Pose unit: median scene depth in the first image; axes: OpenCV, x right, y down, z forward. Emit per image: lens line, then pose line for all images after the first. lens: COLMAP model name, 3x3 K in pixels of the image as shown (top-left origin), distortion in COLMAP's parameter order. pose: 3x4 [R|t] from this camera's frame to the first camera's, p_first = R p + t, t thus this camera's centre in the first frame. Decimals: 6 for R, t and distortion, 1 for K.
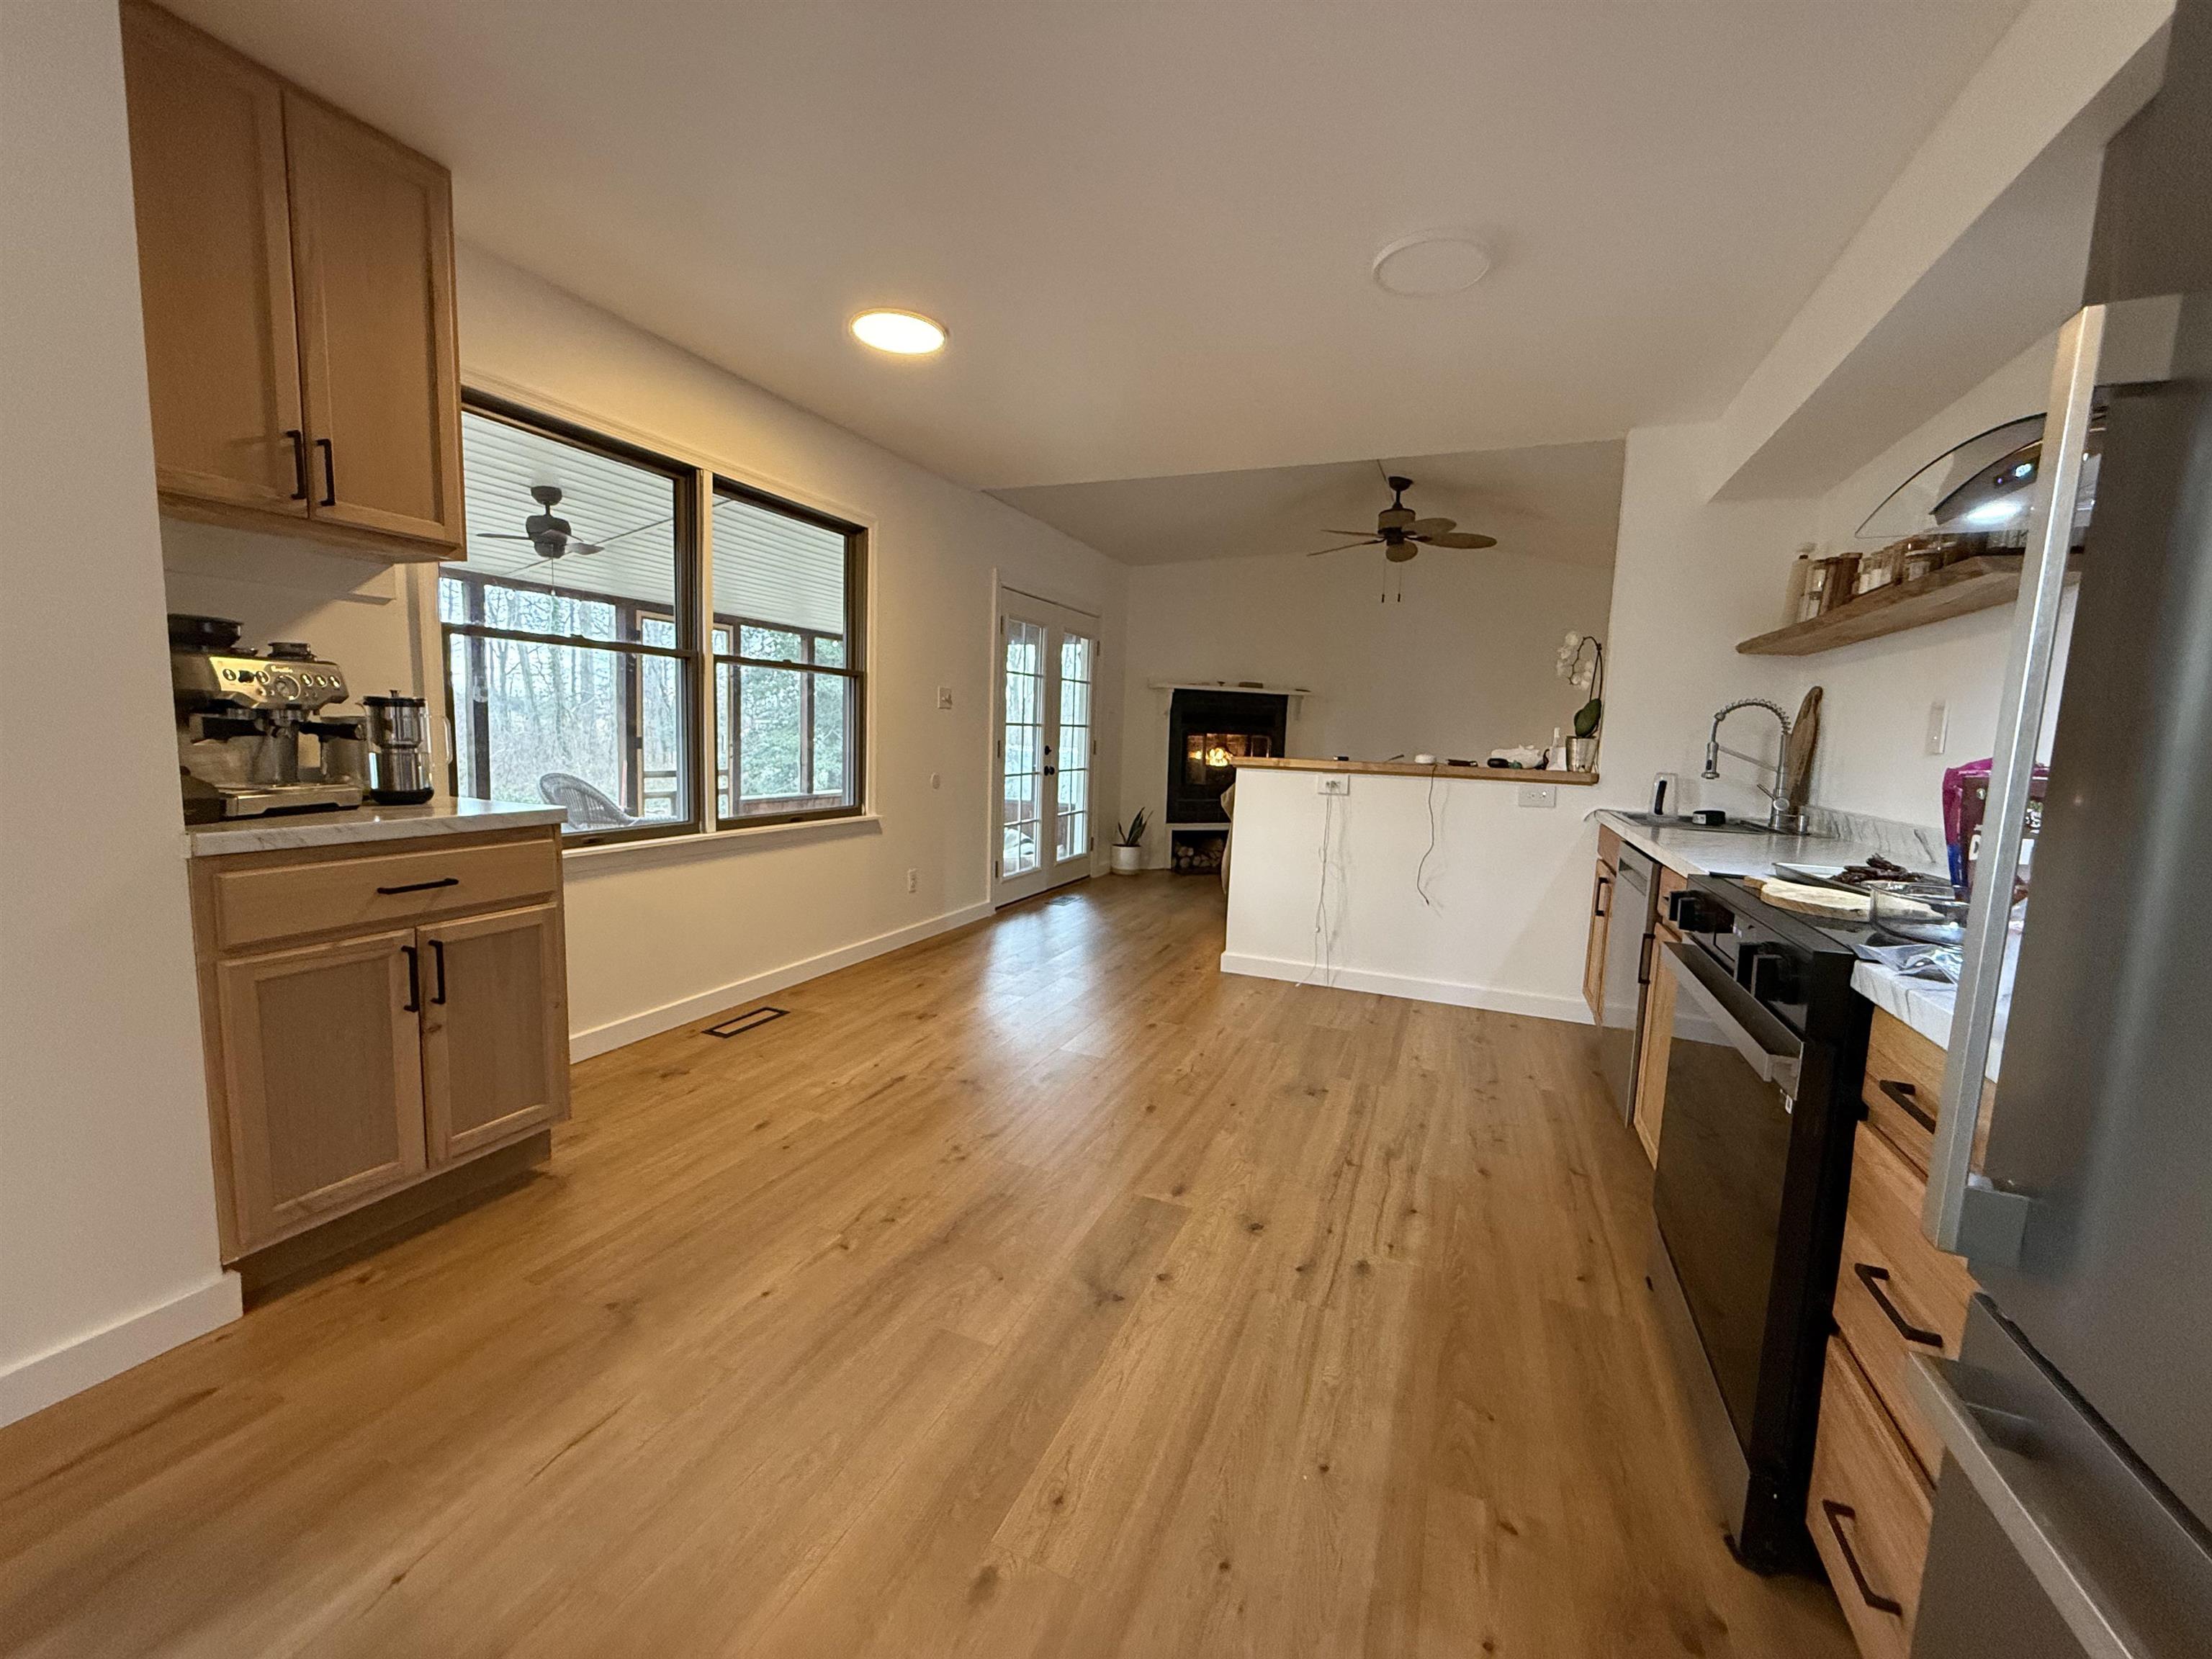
lens RADIAL K [[869.3, 0, 1106.0], [0, 869.3, 829.5], [0, 0, 1]] dist [0.012113, 0.000033]
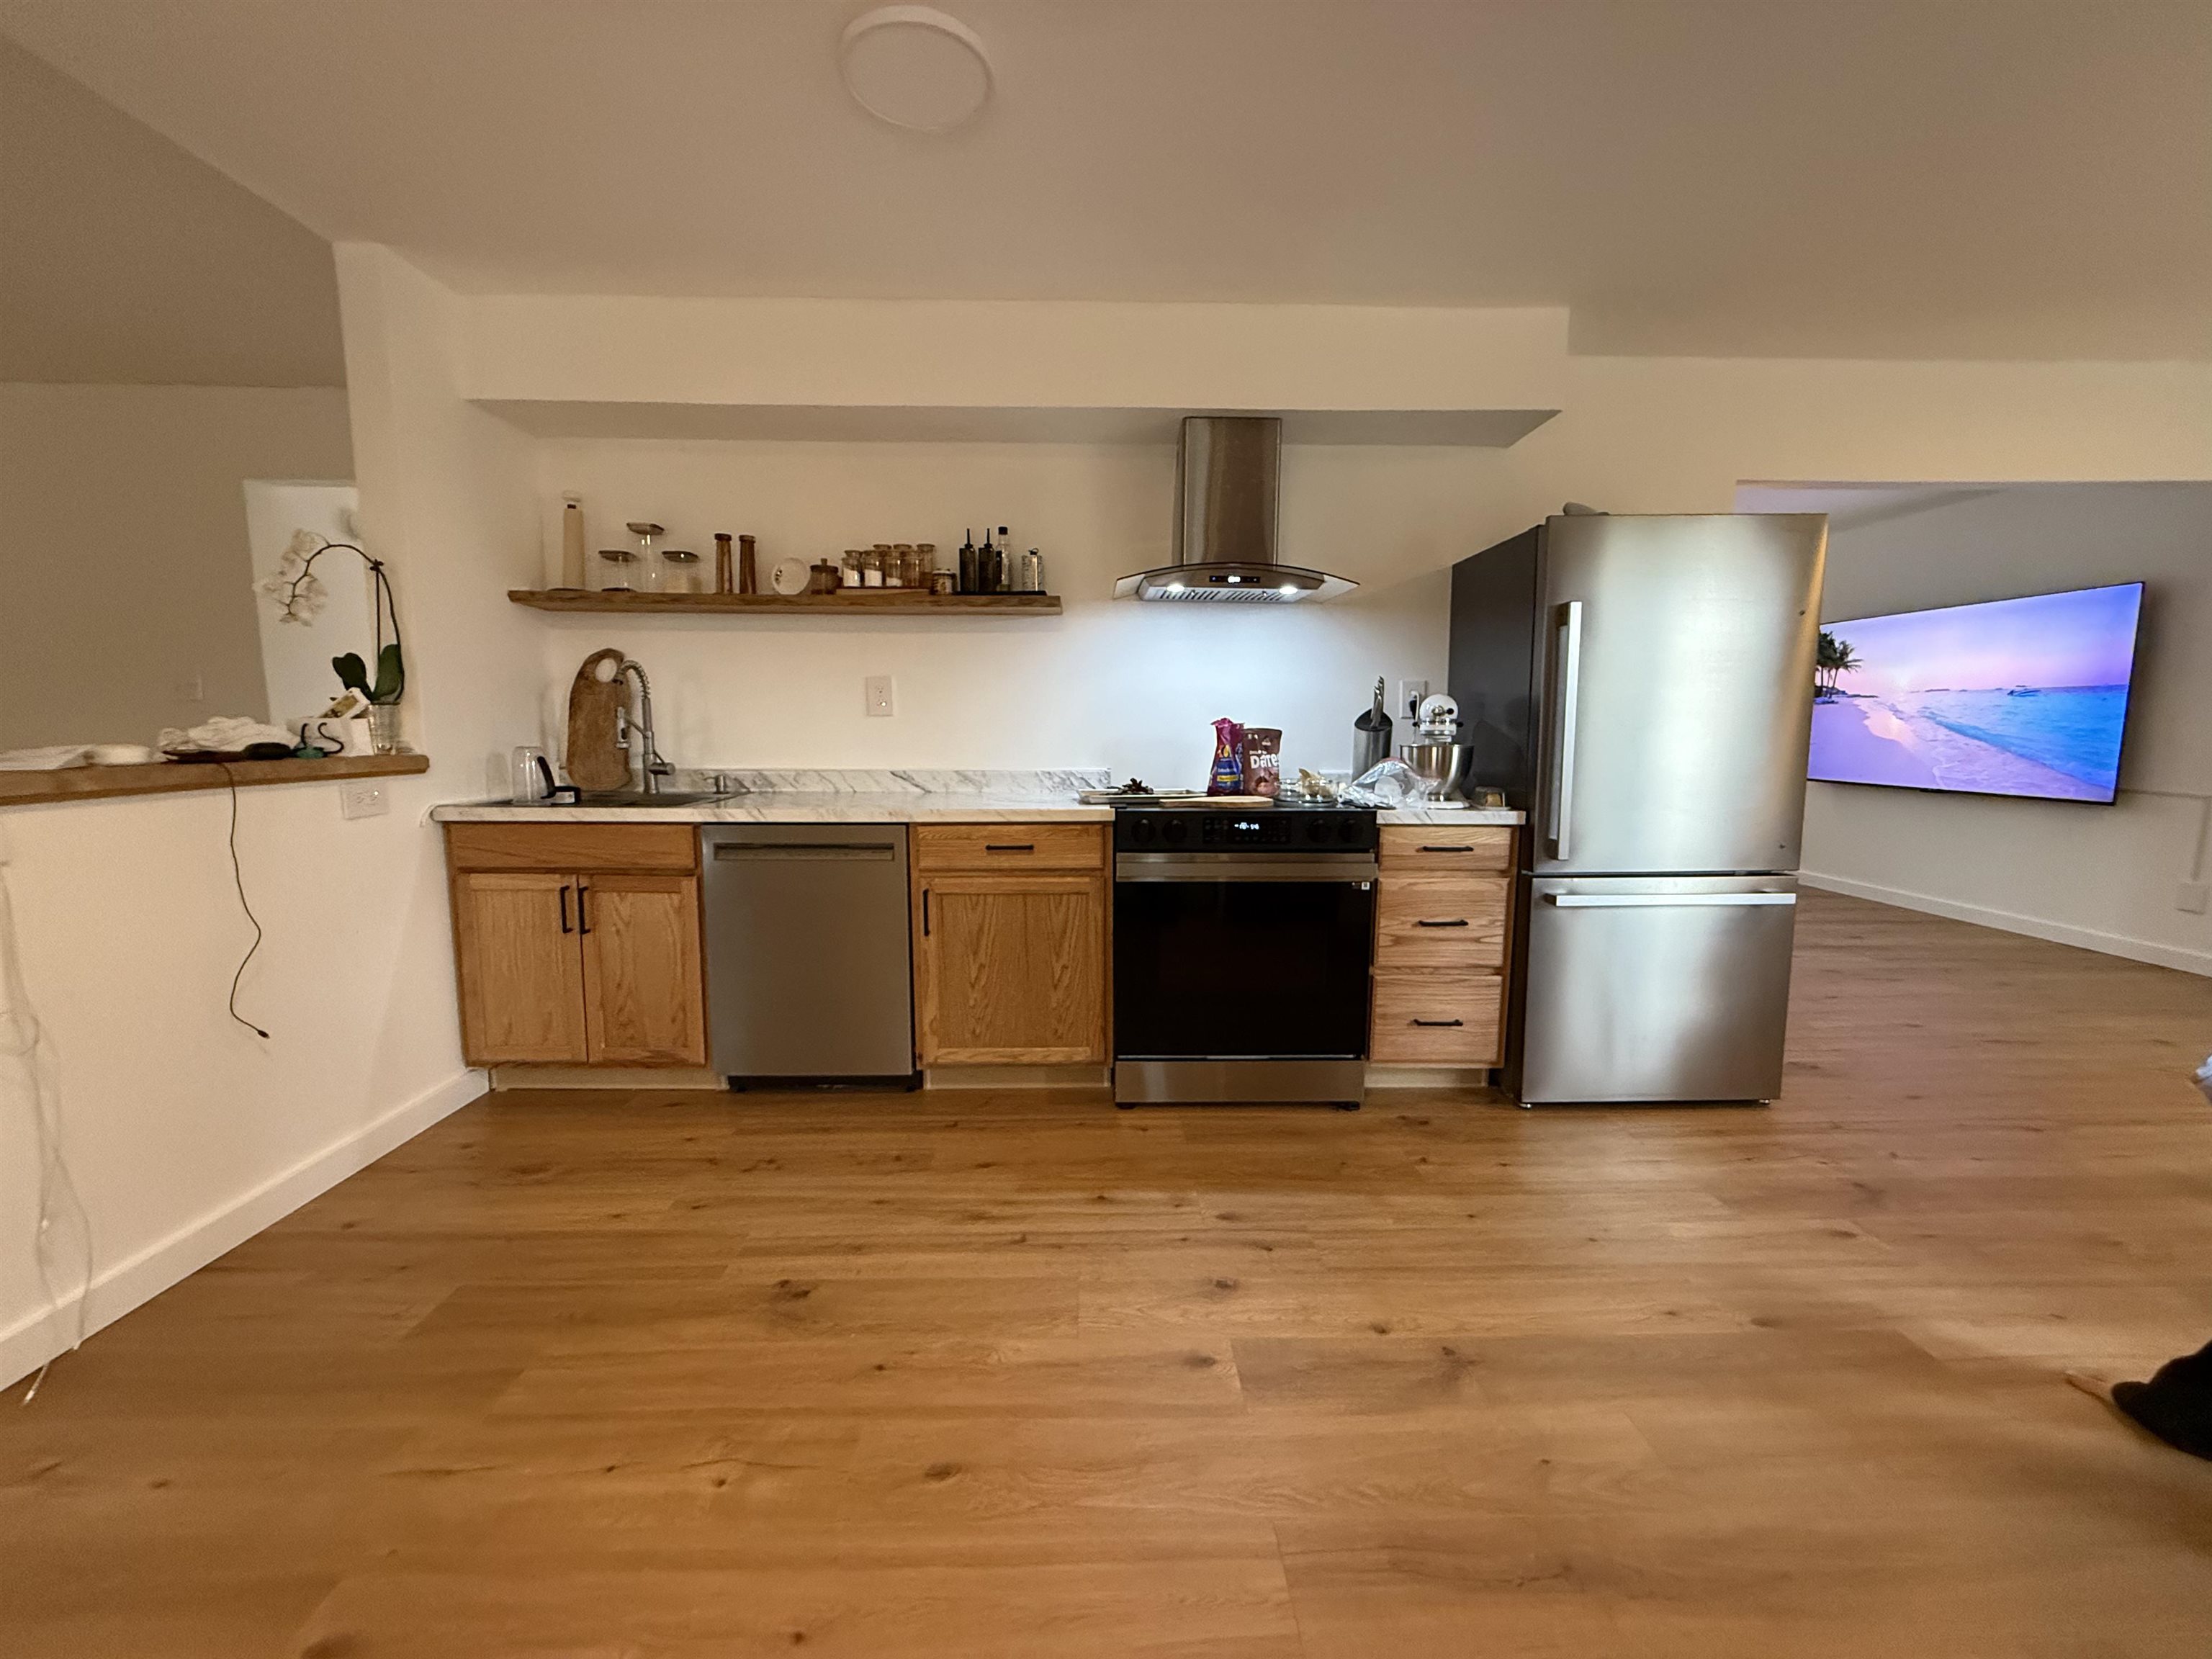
lens RADIAL K [[869.3, 0, 1106.0], [0, 869.3, 829.5], [0, 0, 1]] dist [0.012113, 0.000033]
pose [[-0.394064, -0.153366, 0.906197, -0.379514], [0.084256, 0.975799, 0.201785, -0.133830], [-0.915213, 0.155869, -0.371605, 1.020001]]
